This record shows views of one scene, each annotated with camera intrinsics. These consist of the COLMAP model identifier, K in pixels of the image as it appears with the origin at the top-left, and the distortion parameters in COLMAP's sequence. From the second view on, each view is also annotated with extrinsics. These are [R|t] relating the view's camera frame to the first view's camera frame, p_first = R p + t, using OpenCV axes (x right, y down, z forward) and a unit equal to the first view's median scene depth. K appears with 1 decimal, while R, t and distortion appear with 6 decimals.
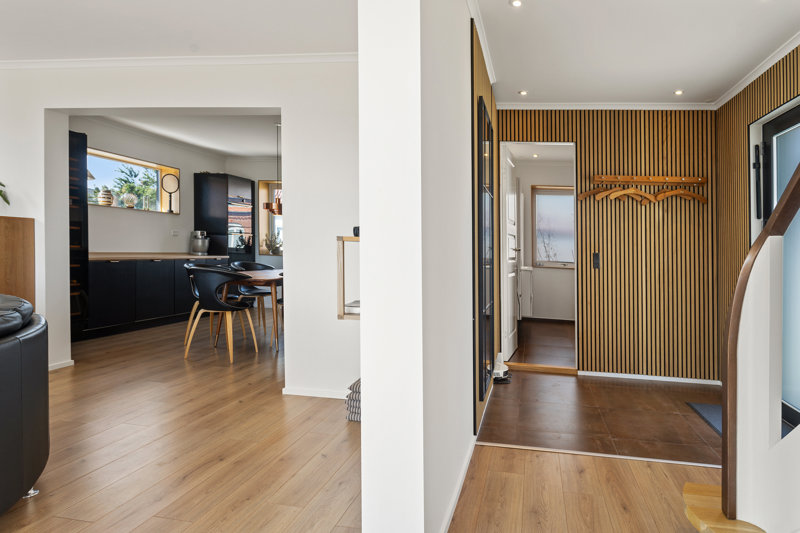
lens RADIAL K [[482.9, 0, 400.0], [0, 482.9, 247.6], [0, 0, 1]] dist [0.001867, 0.000050]
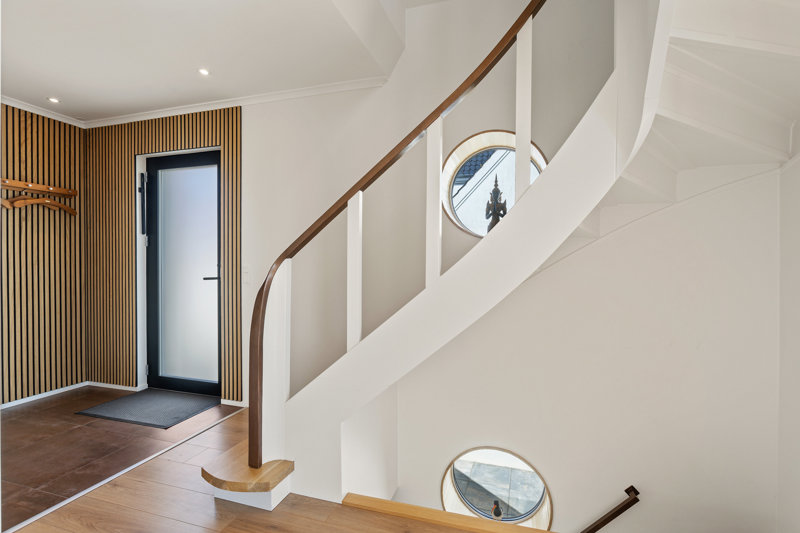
lens RADIAL K [[405.9, 0, 399.7], [0, 405.9, 238.0], [0, 0, 1]] dist [0.001607, 0.001052]
pose [[0.052835, 0.001355, 0.998602, -0.204591], [-0.000497, 0.999999, -0.001331, -0.041441], [-0.998603, -0.000426, 0.052835, 0.253254]]
